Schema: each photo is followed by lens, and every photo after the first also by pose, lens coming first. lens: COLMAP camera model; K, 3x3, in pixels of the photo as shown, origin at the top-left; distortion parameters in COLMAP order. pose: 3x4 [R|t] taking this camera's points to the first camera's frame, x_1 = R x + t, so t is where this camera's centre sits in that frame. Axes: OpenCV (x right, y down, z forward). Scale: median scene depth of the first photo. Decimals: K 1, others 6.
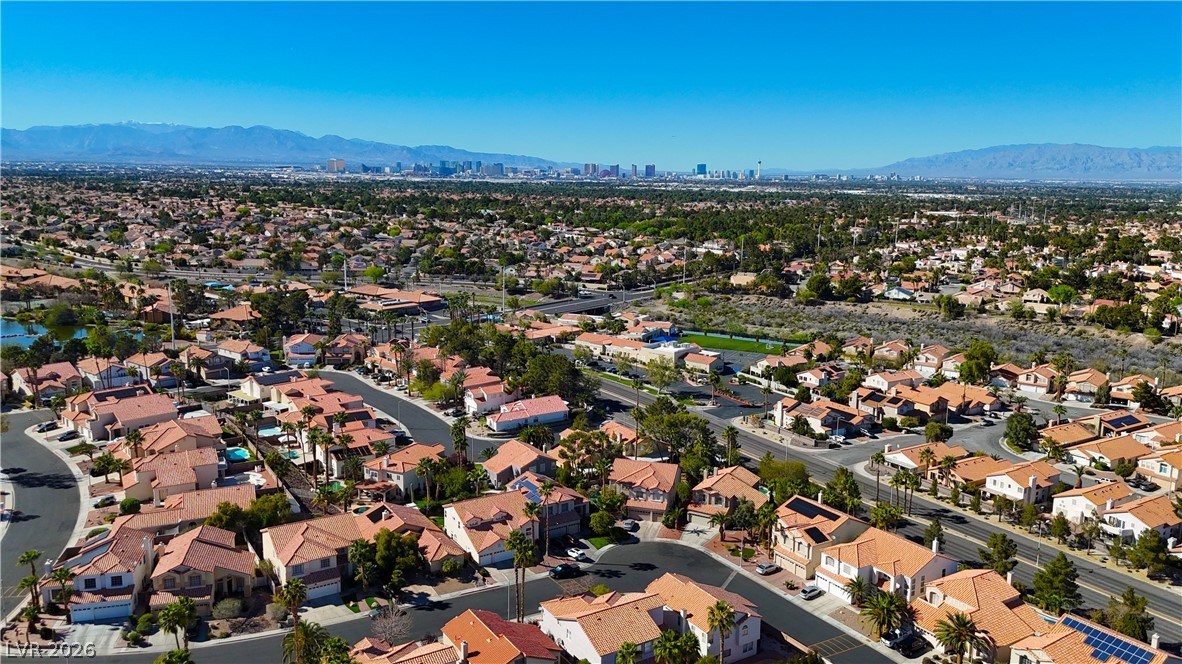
lens RADIAL K [[873.5, 0, 591.0], [0, 873.5, 332.0], [0, 0, 1]] dist [0.079362, -0.078783]
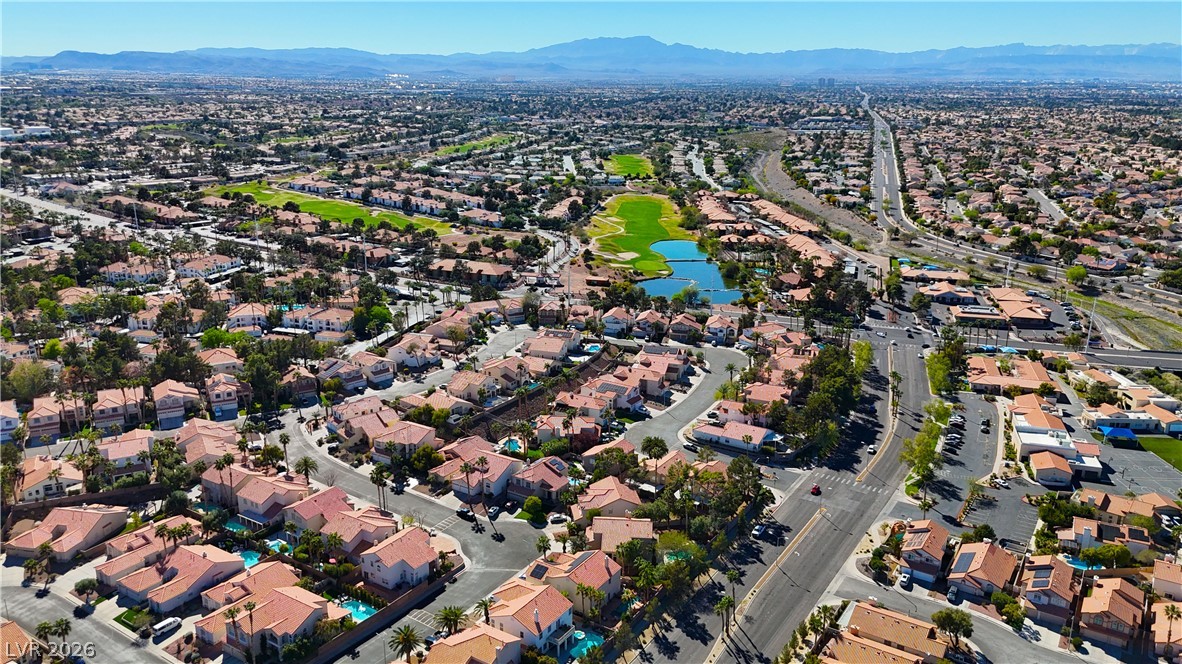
lens RADIAL K [[873.5, 0, 591.0], [0, 873.5, 332.0], [0, 0, 1]] dist [0.079362, -0.078783]
pose [[0.435558, 0.239633, -0.867678, 0.694006], [-0.165210, 0.968822, 0.184634, -0.186626], [0.884870, 0.062930, 0.461568, 0.244569]]
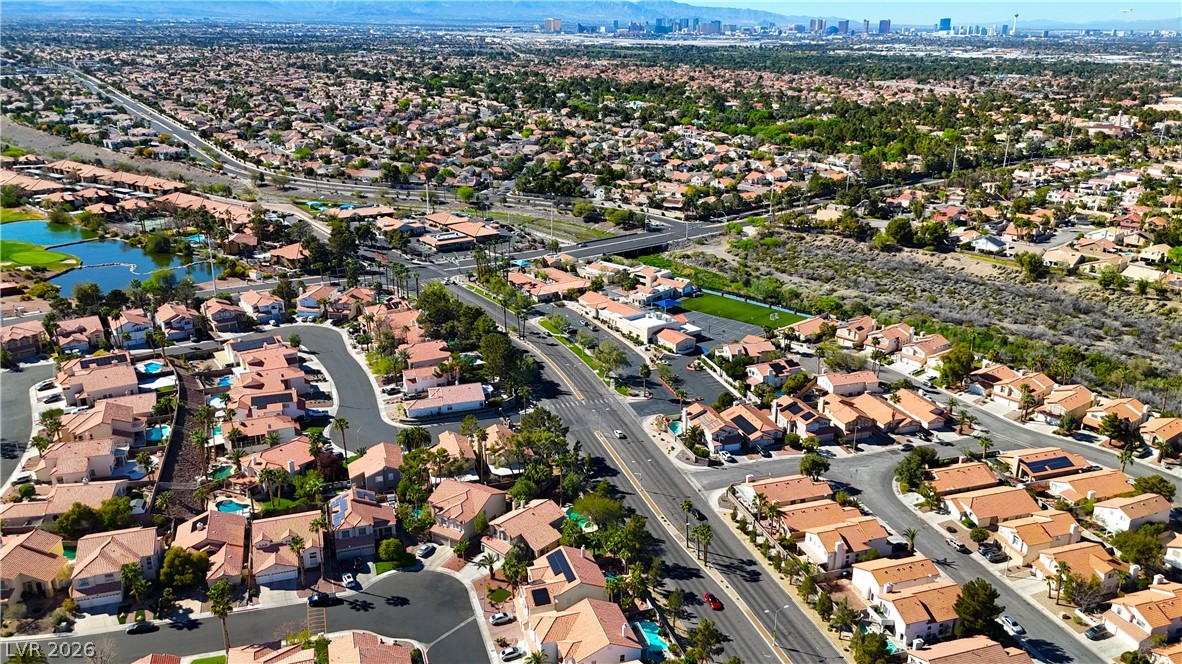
lens RADIAL K [[873.5, 0, 591.0], [0, 873.5, 332.0], [0, 0, 1]] dist [0.079362, -0.078783]
pose [[0.971246, 0.073930, -0.226307, 0.285365], [-0.039050, 0.987159, 0.154892, -0.137670], [0.234853, -0.141601, 0.961662, 0.014486]]
